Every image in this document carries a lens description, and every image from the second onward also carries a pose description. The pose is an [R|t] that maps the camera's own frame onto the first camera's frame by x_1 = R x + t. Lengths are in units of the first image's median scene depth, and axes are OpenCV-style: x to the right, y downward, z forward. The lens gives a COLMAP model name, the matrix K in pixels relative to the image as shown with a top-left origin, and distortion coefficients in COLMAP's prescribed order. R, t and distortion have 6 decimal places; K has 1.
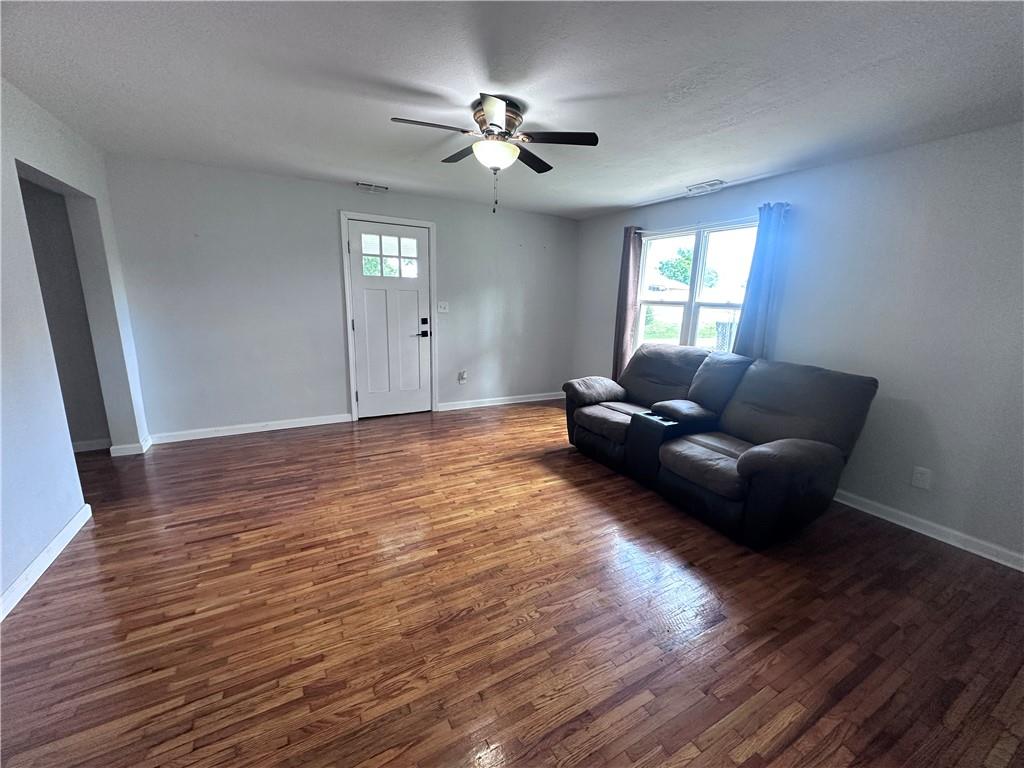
lens RADIAL K [[410.5, 0, 514.6], [0, 410.5, 386.4], [0, 0, 1]] dist [-0.000600, 0.000908]
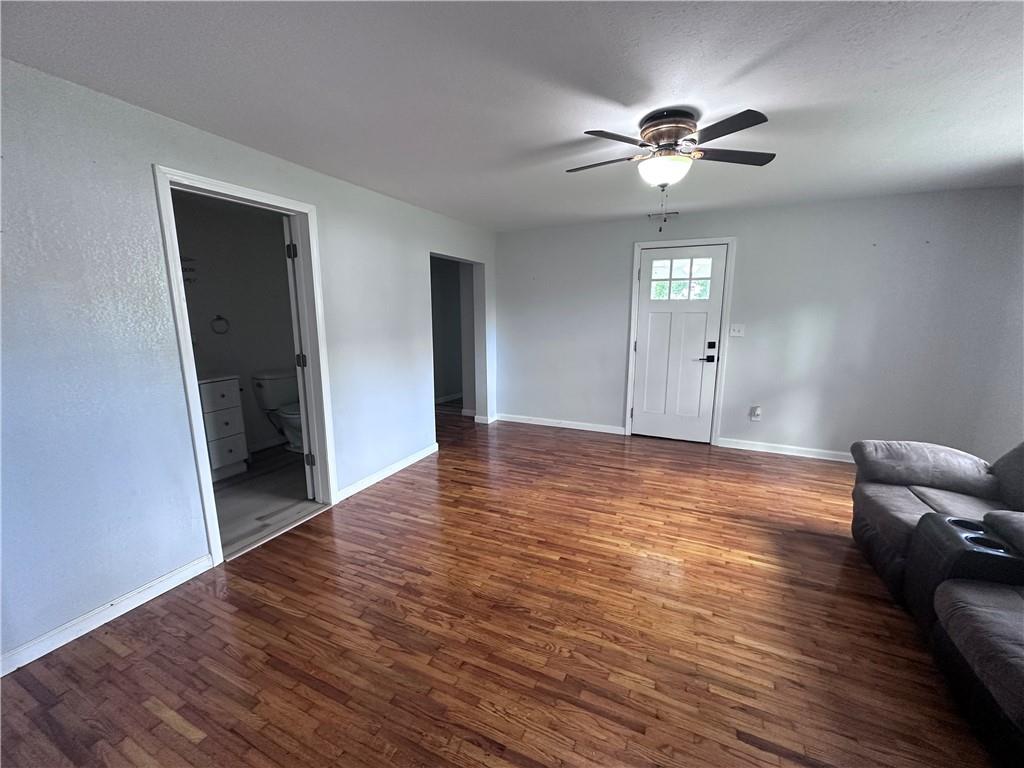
lens RADIAL K [[410.5, 0, 510.3], [0, 410.5, 385.8], [0, 0, 1]] dist [-0.000600, 0.000908]
pose [[0.585256, 0.115340, -0.802603, 0.444552], [-0.155975, 0.987360, 0.028154, -0.041586], [0.795705, 0.108709, 0.595849, 0.174674]]
